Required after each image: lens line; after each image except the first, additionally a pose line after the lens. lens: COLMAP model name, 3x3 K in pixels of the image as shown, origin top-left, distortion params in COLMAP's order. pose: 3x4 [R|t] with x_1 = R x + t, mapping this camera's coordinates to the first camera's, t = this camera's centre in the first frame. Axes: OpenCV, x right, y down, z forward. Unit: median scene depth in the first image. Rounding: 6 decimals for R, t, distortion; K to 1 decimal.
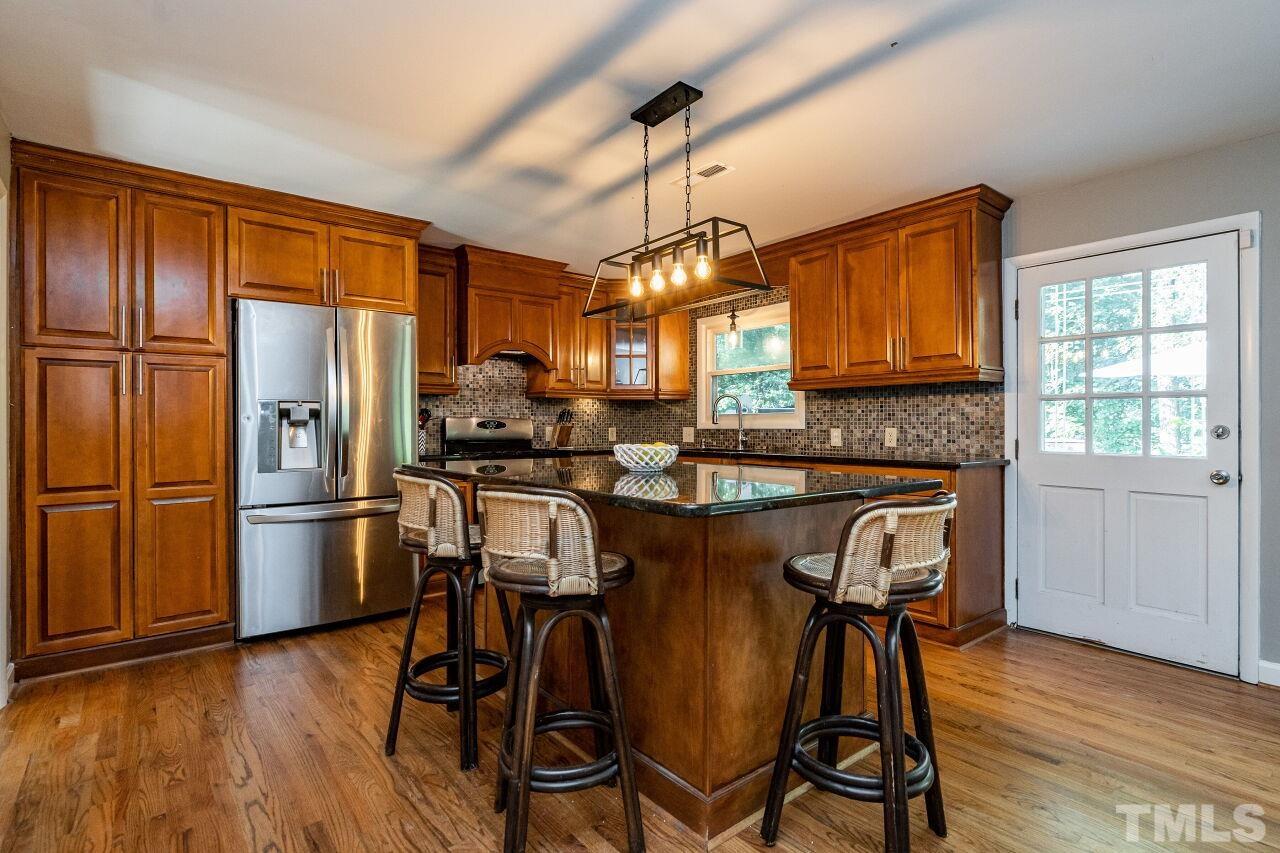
lens RADIAL K [[634.8, 0, 639.0], [0, 634.8, 426.1], [0, 0, 1]] dist [0.002822, 0.001014]
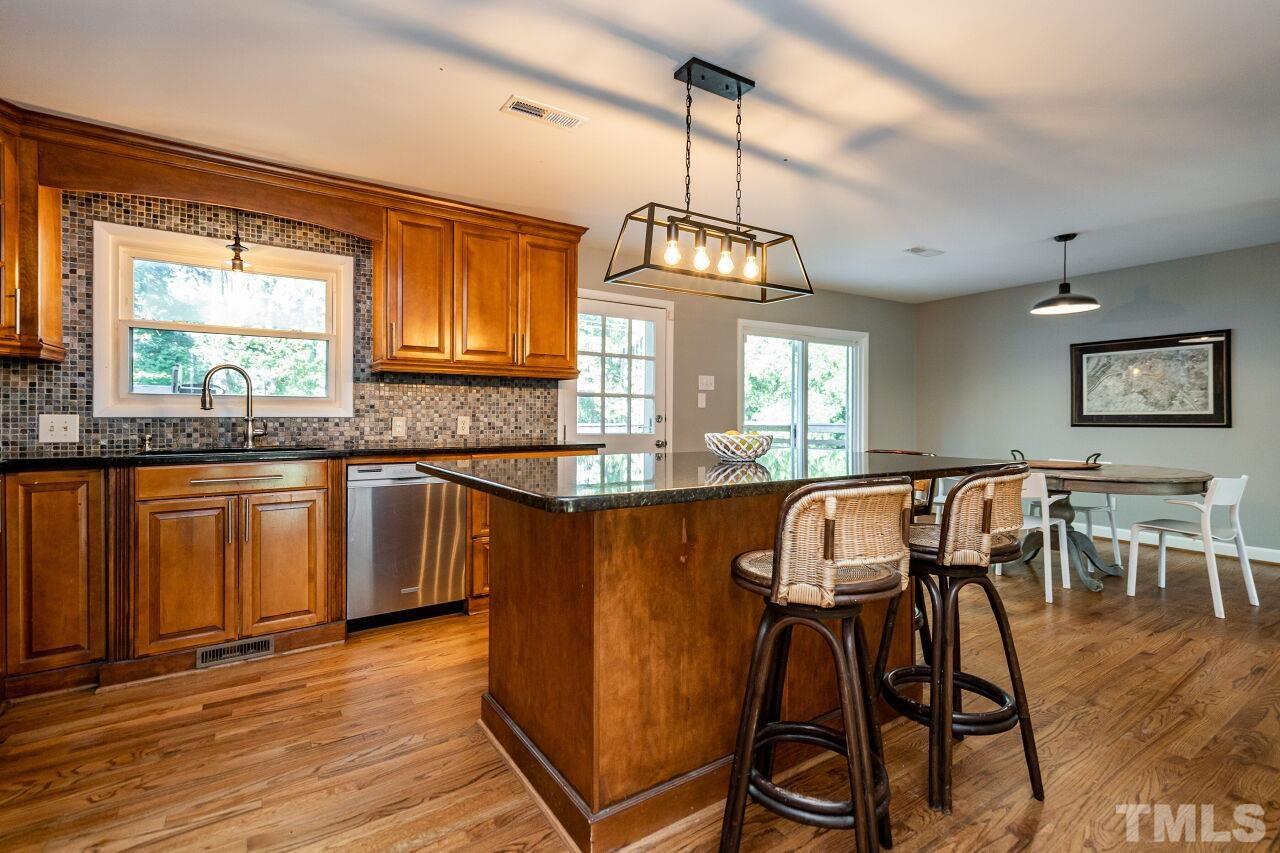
lens RADIAL K [[604.4, 0, 631.0], [0, 604.4, 418.5], [0, 0, 1]] dist [0.026798, 0.000329]
pose [[0.082702, -0.002146, 0.996572, -0.616147], [-0.003218, 0.999992, 0.002421, 0.003666], [-0.996569, -0.003408, 0.082695, 0.727925]]
